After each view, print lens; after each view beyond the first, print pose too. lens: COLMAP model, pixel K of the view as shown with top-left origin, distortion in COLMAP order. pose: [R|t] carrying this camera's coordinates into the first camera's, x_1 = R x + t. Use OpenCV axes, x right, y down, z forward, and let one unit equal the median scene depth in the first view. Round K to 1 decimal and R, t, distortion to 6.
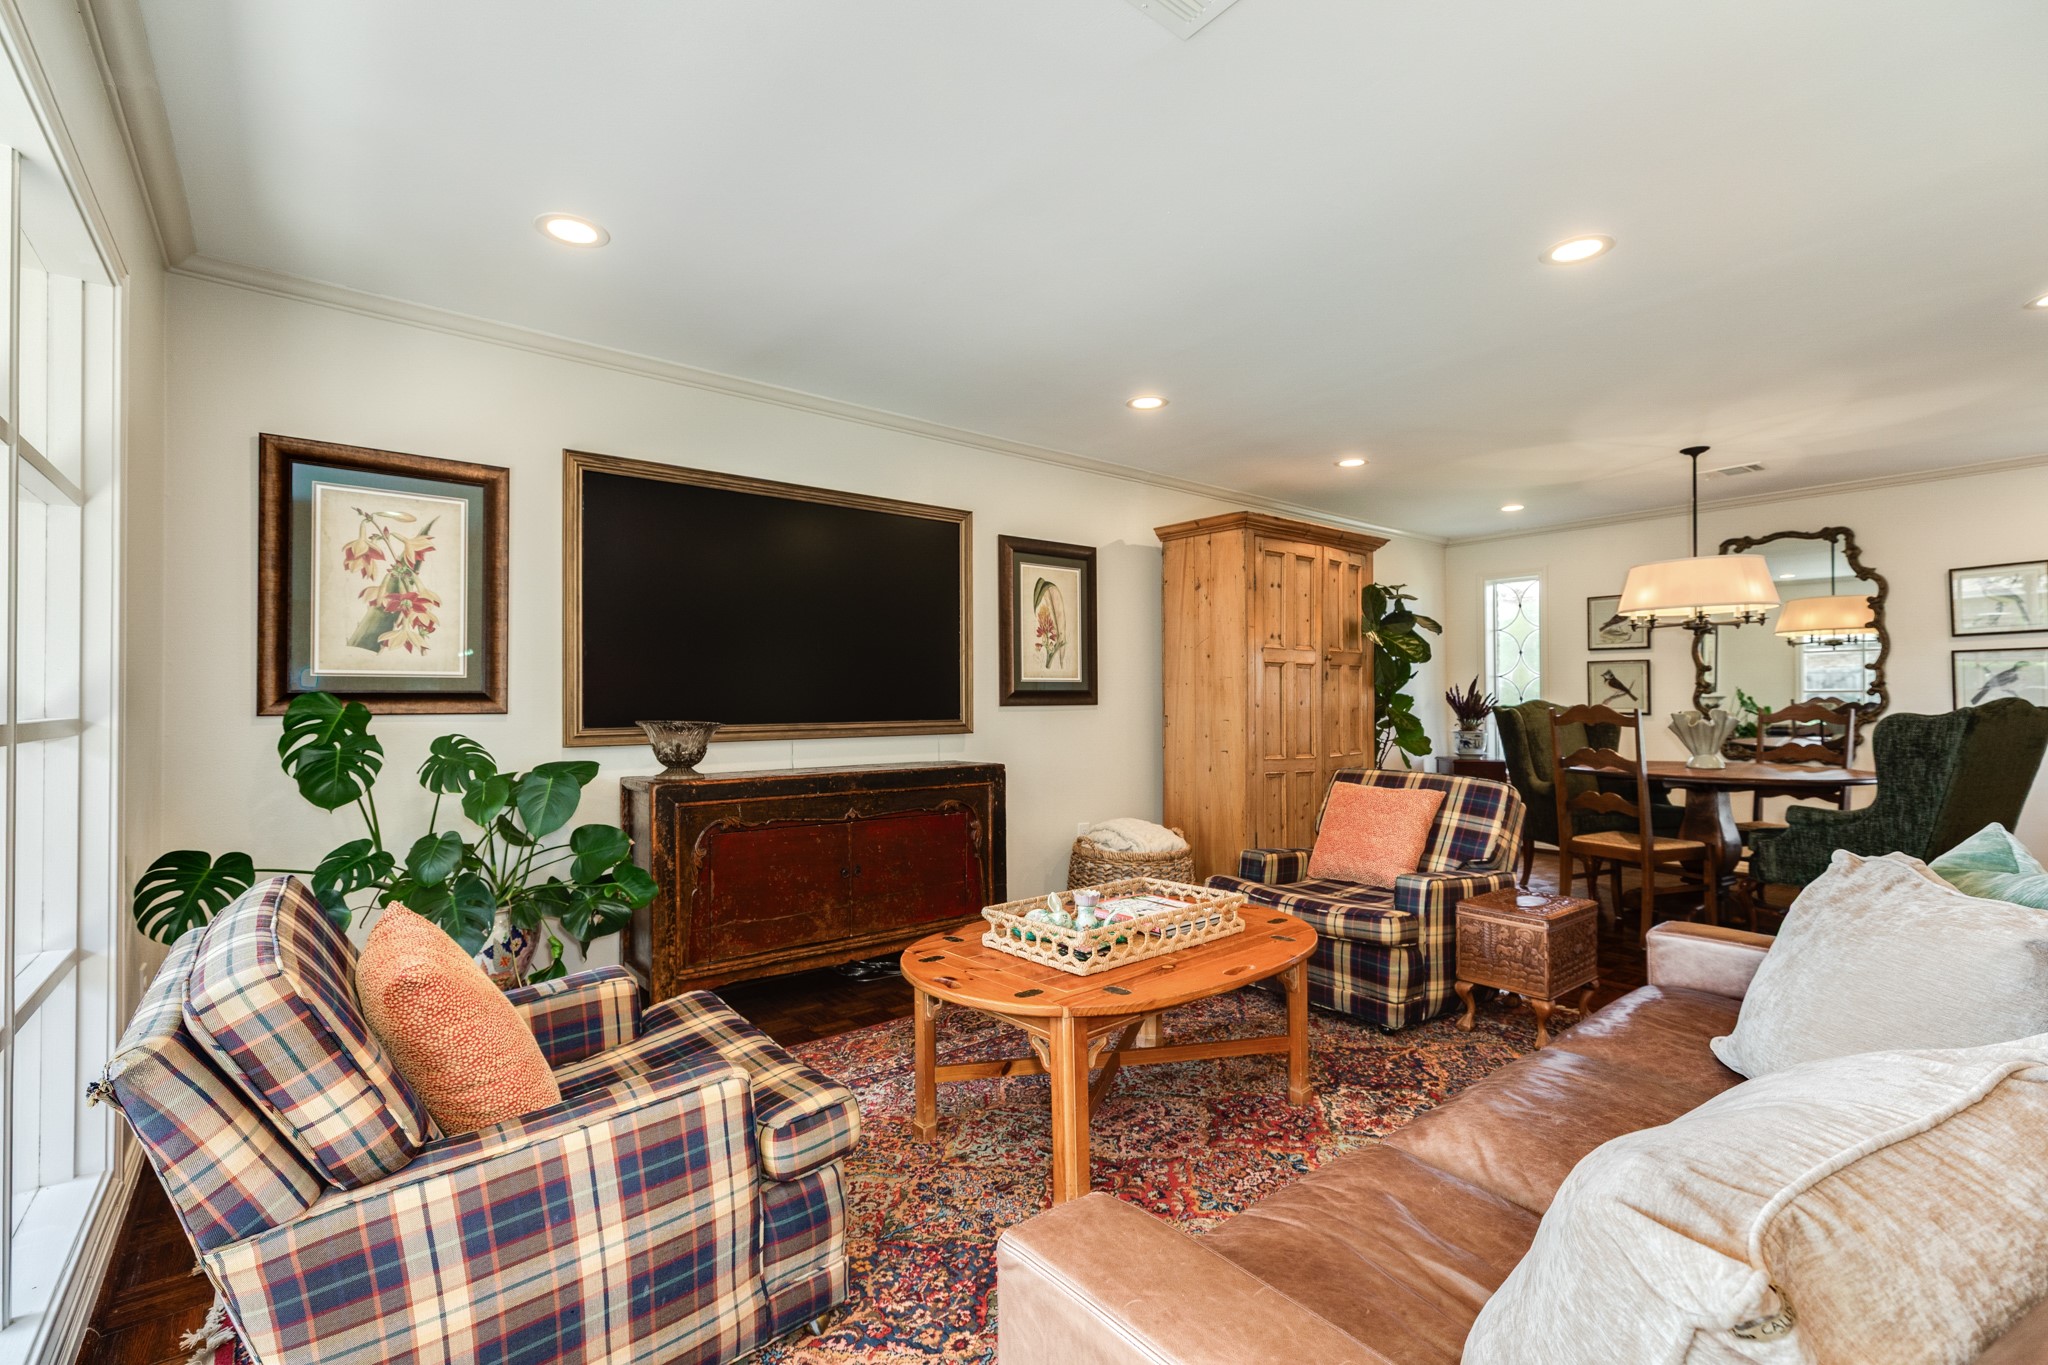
lens RADIAL K [[911.6, 0, 1022.8], [0, 911.6, 687.7], [0, 0, 1]] dist [0.004318, 0.000496]
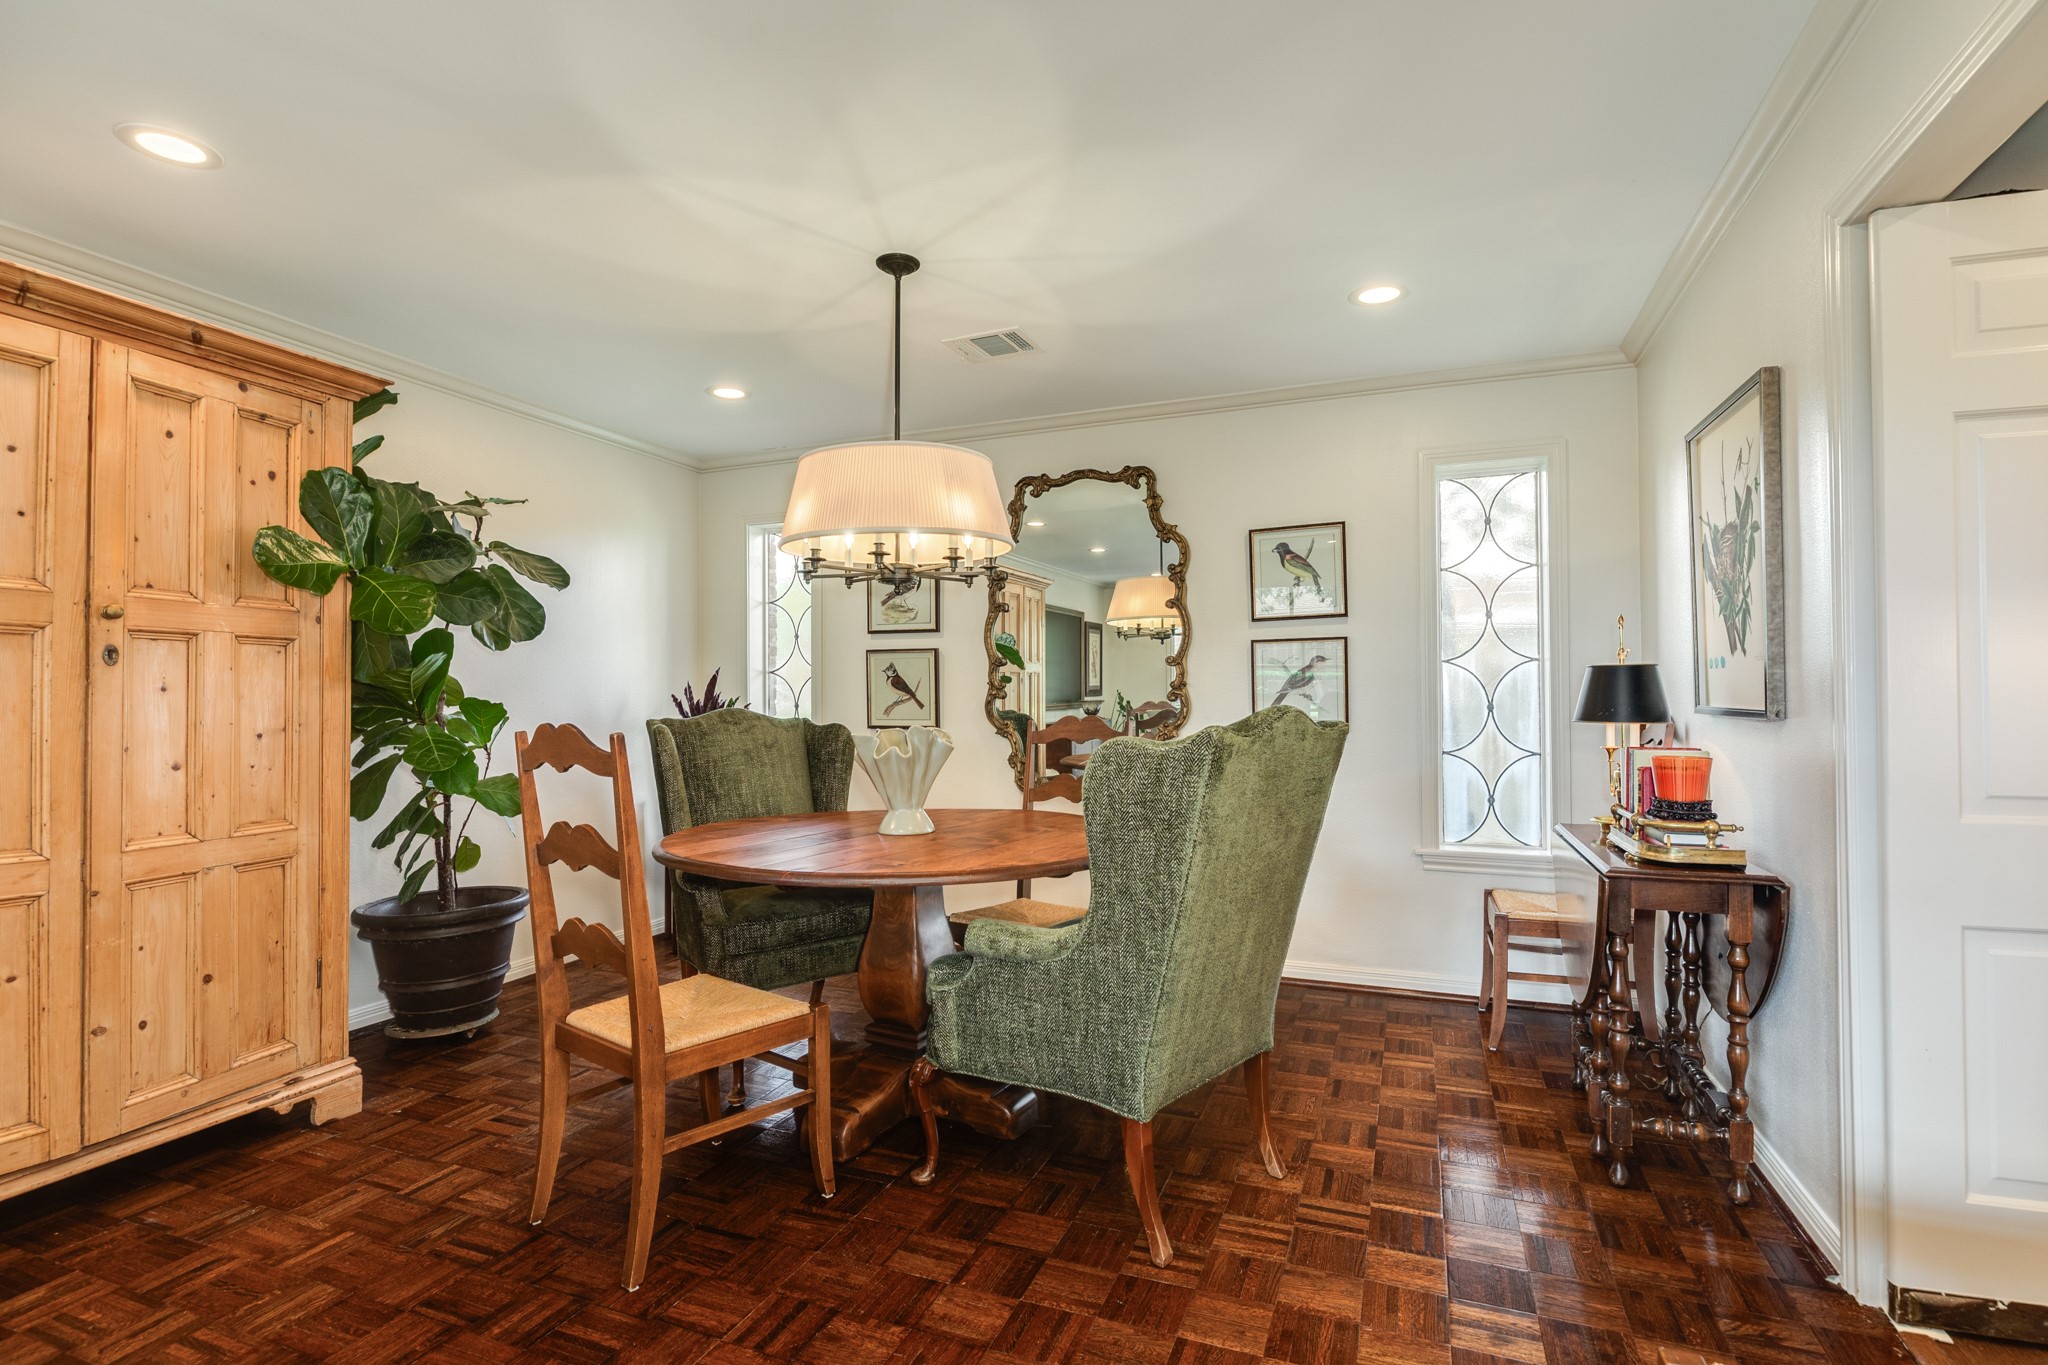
lens RADIAL K [[984.6, 0, 1012.7], [0, 984.6, 690.1], [0, 0, 1]] dist [-0.001119, -0.000444]
pose [[0.873985, 0.004776, 0.485929, 0.659933], [-0.004141, 0.999989, -0.002380, 0.003596], [-0.485935, 0.000068, 0.873995, 0.573366]]
